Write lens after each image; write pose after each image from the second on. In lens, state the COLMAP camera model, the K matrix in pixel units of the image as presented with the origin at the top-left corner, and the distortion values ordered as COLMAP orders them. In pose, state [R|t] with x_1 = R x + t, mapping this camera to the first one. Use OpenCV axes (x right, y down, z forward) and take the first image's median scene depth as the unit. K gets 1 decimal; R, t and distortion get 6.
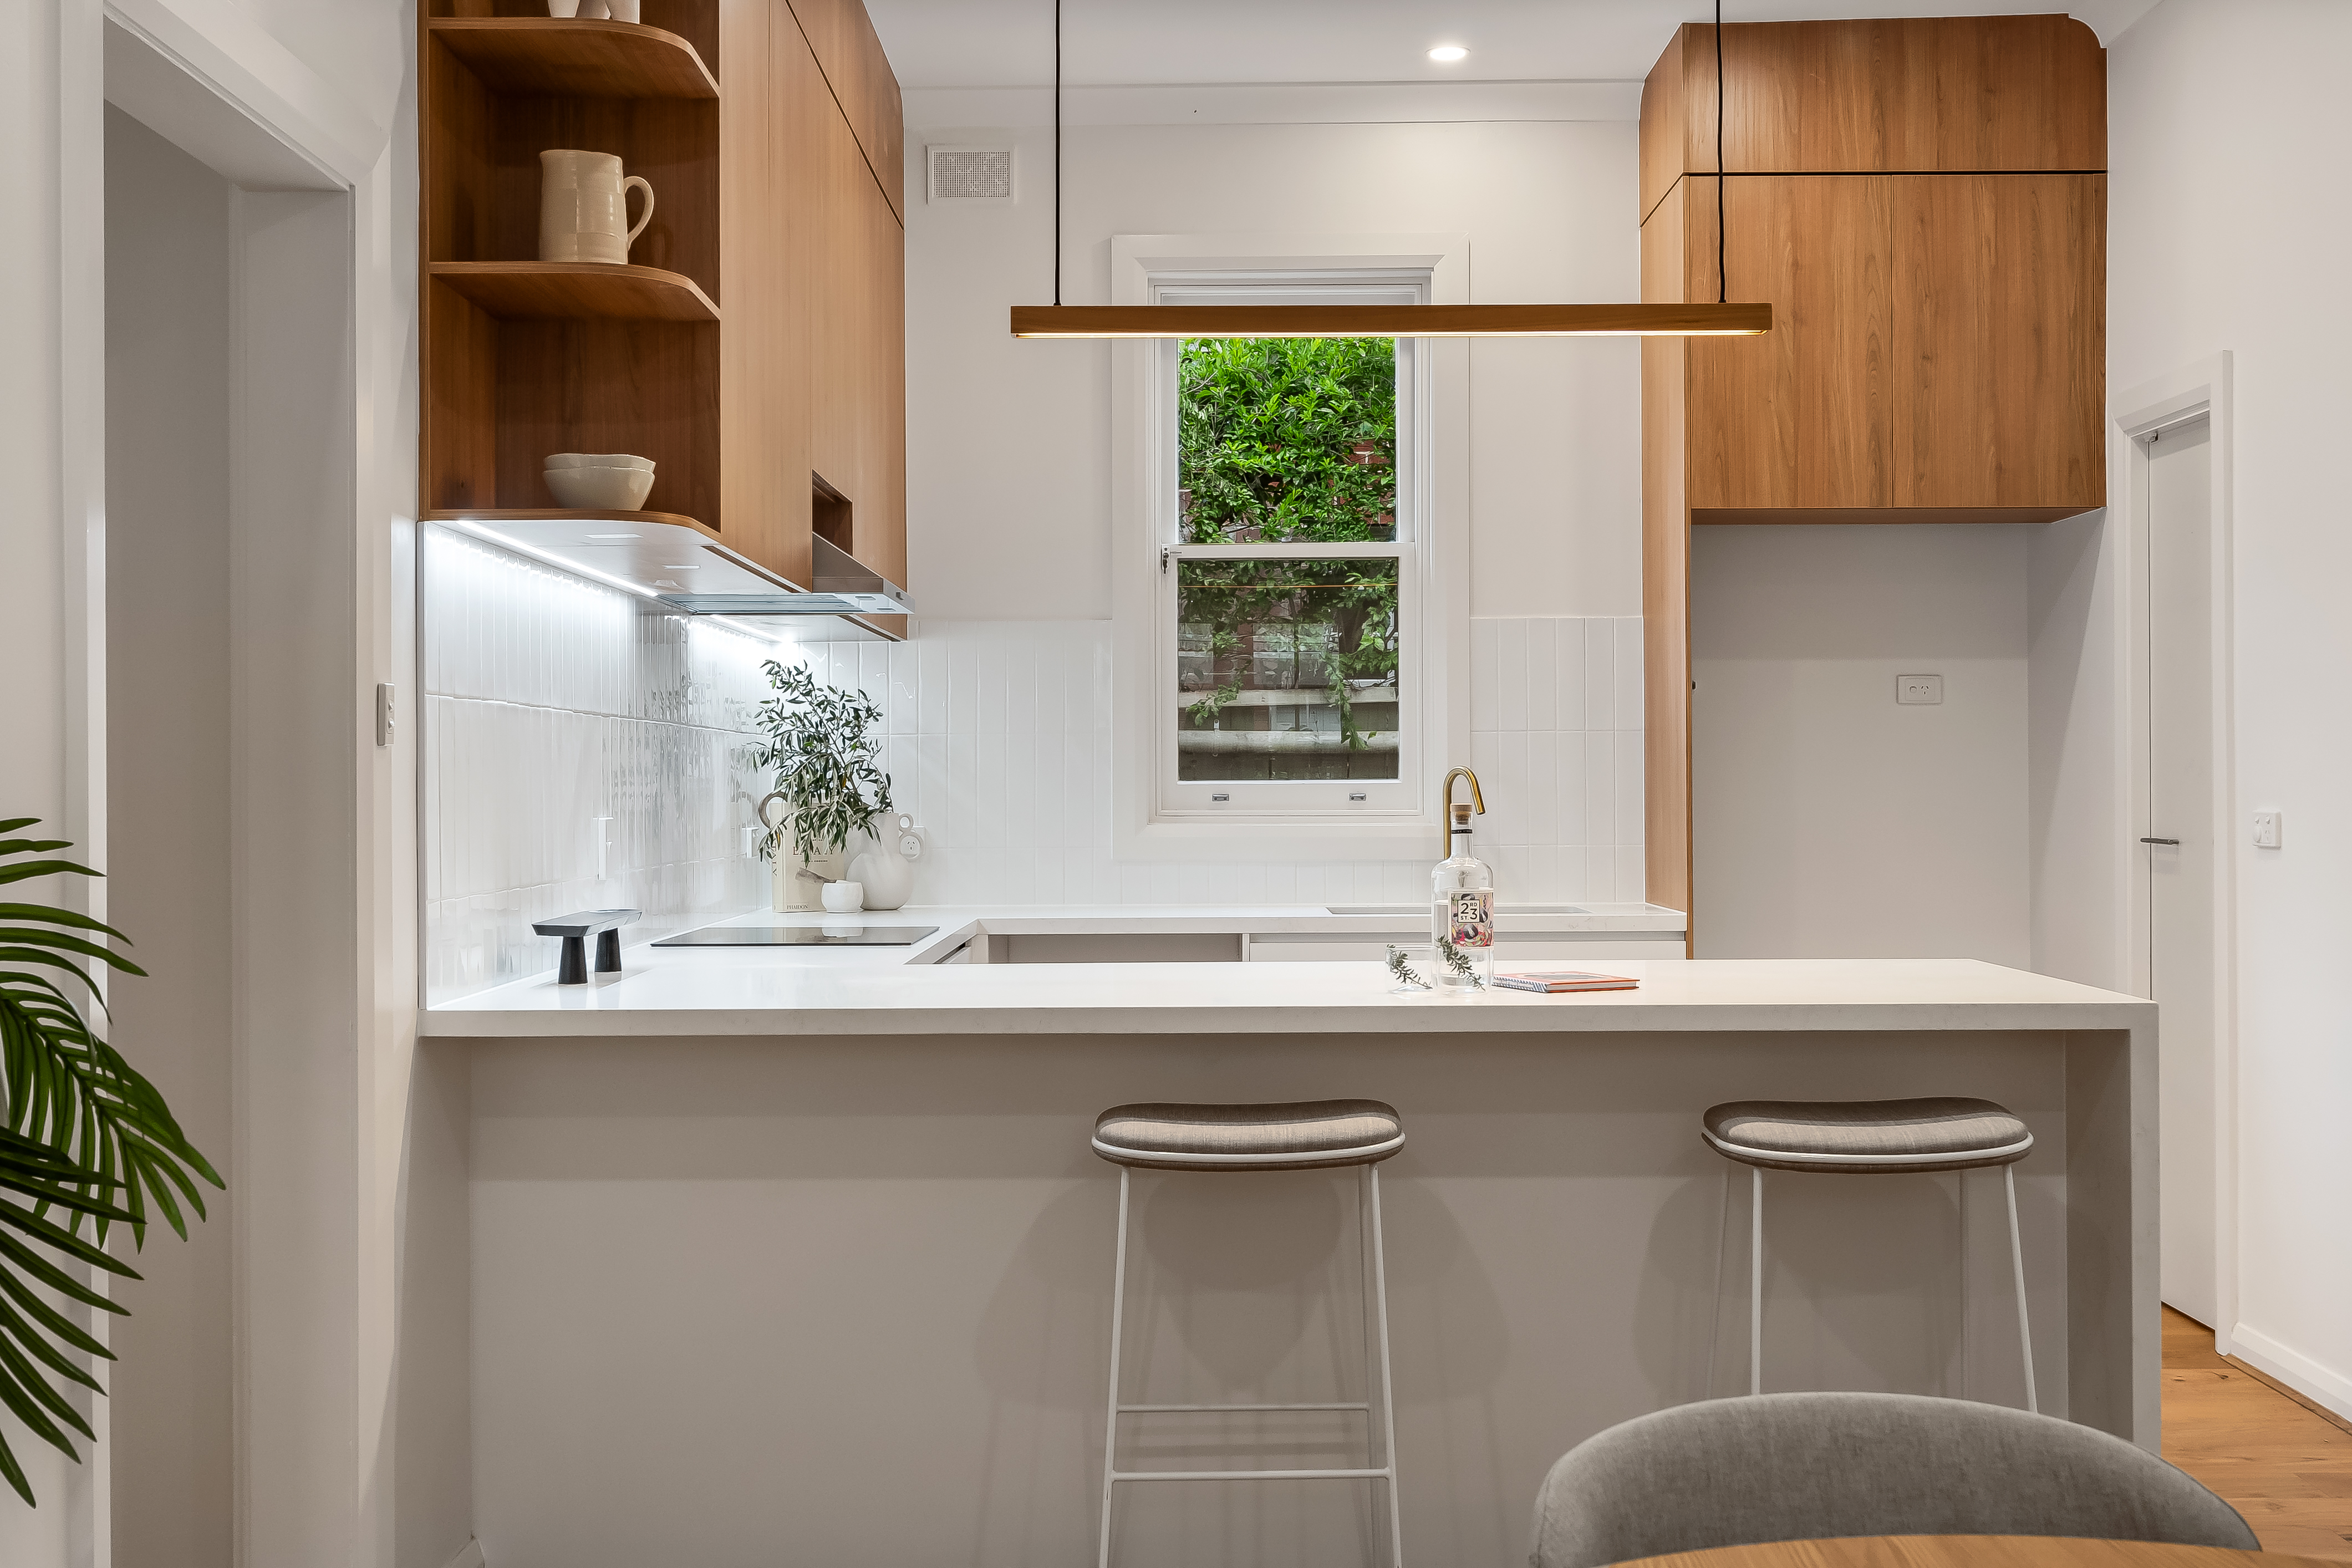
lens RADIAL K [[2581.7, 0, 1188.3], [0, 2581.7, 774.7], [0, 0, 1]] dist [-0.009229, -0.005036]
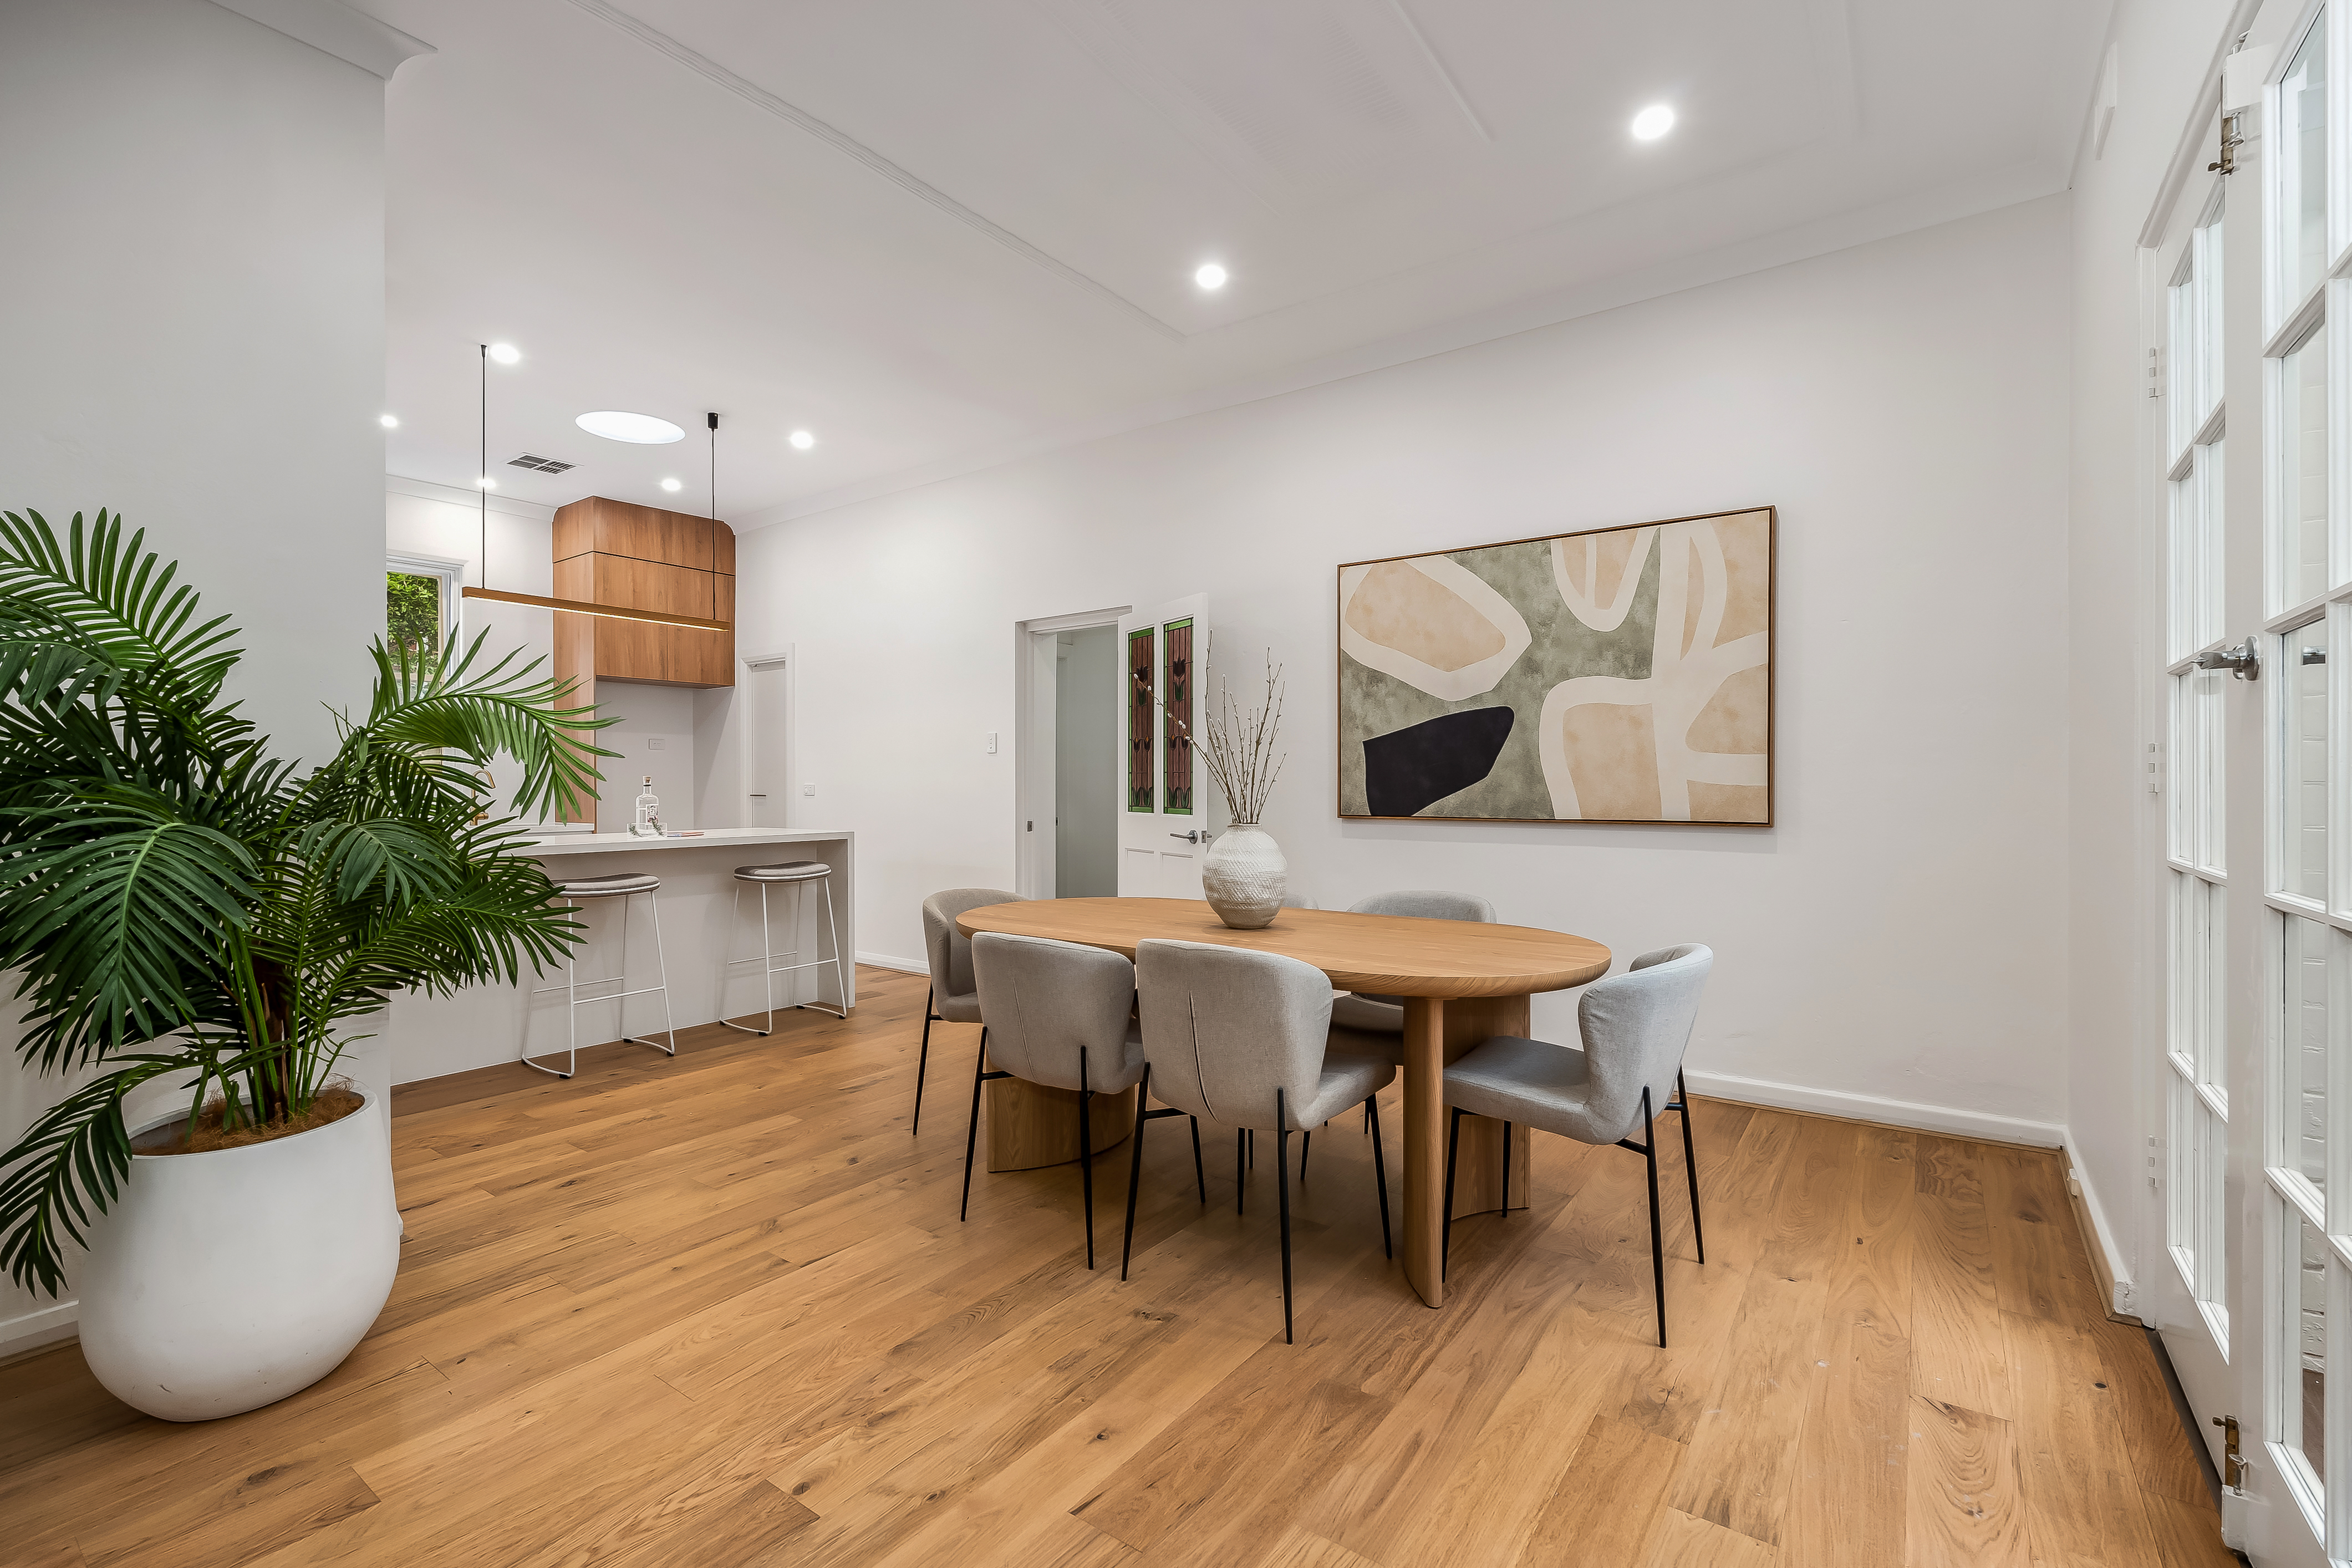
lens RADIAL K [[1045.7, 0, 1189.7], [0, 1045.7, 786.1], [0, 0, 1]] dist [-0.011153, -0.000244]
pose [[0.571819, 0.000041, 0.820380, -0.350090], [0.000085, 1.000000, -0.000109, 0.014985], [-0.820380, 0.000132, 0.571819, -0.146779]]
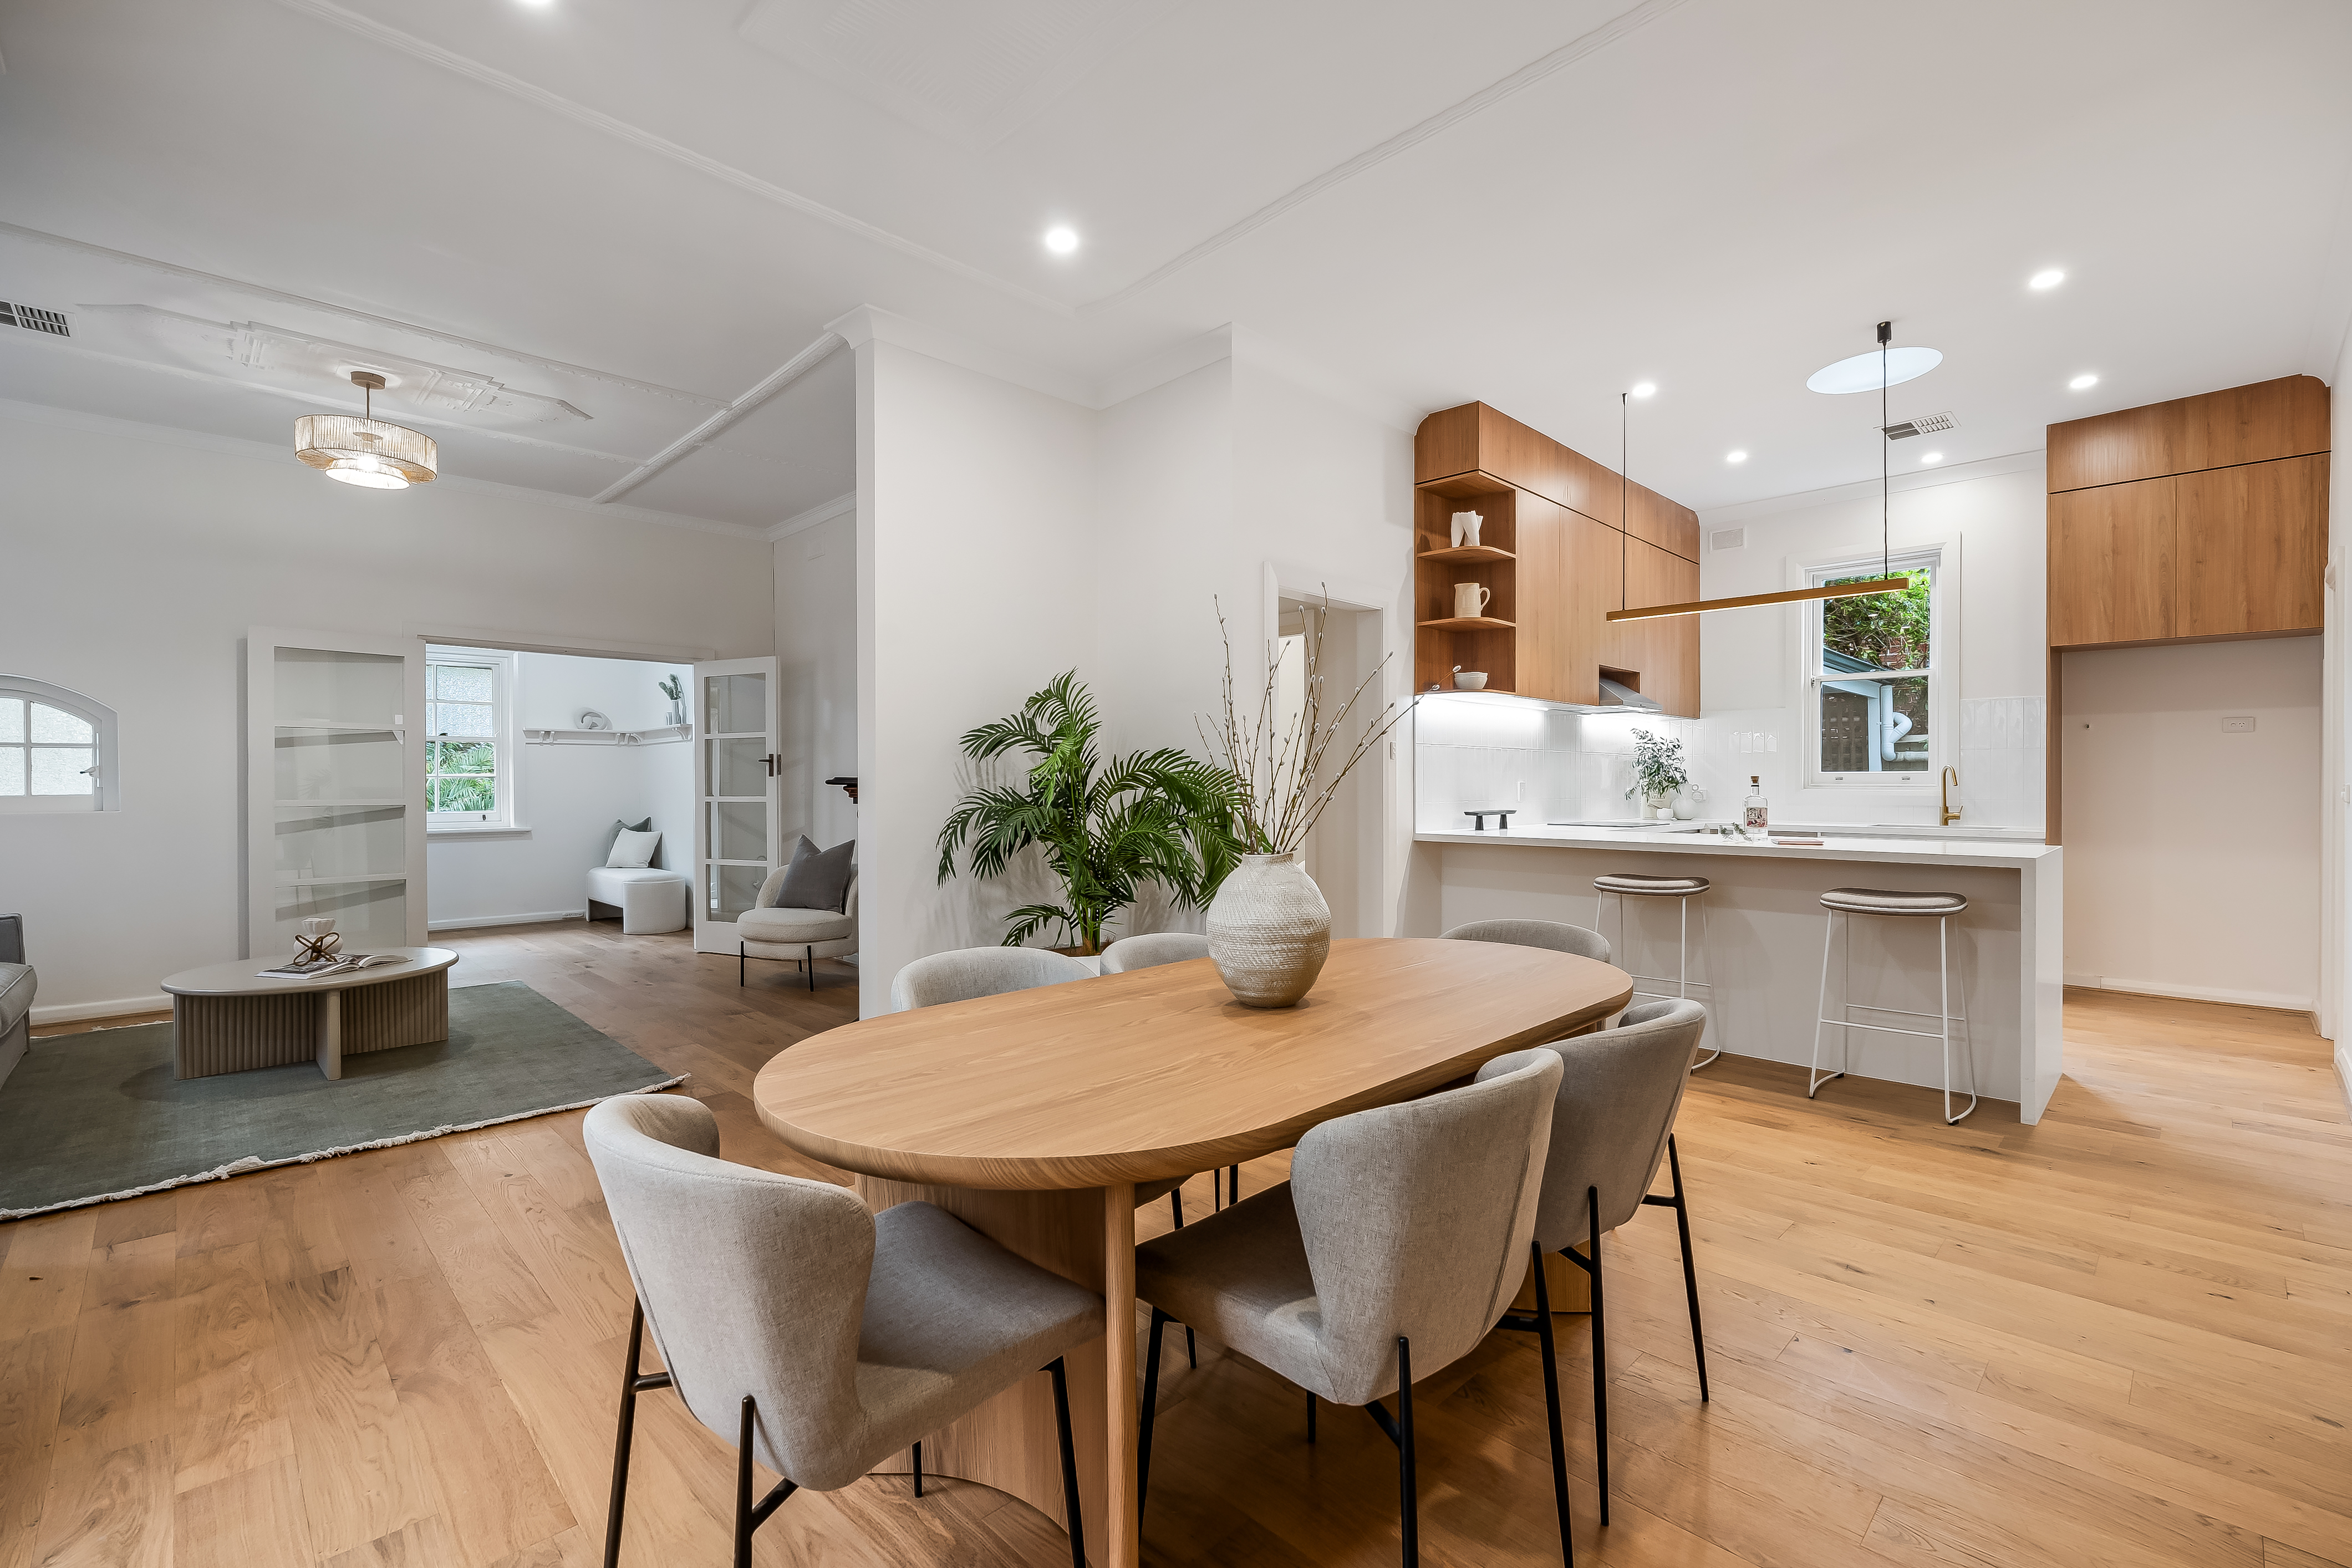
lens RADIAL K [[1045.7, 0, 1189.7], [0, 1045.7, 786.1], [0, 0, 1]] dist [-0.011153, -0.000244]
pose [[0.700622, 0.006534, -0.713502, 0.311714], [-0.000359, 0.999961, 0.008804, 0.008379], [0.713532, -0.005912, 0.700597, -0.142560]]
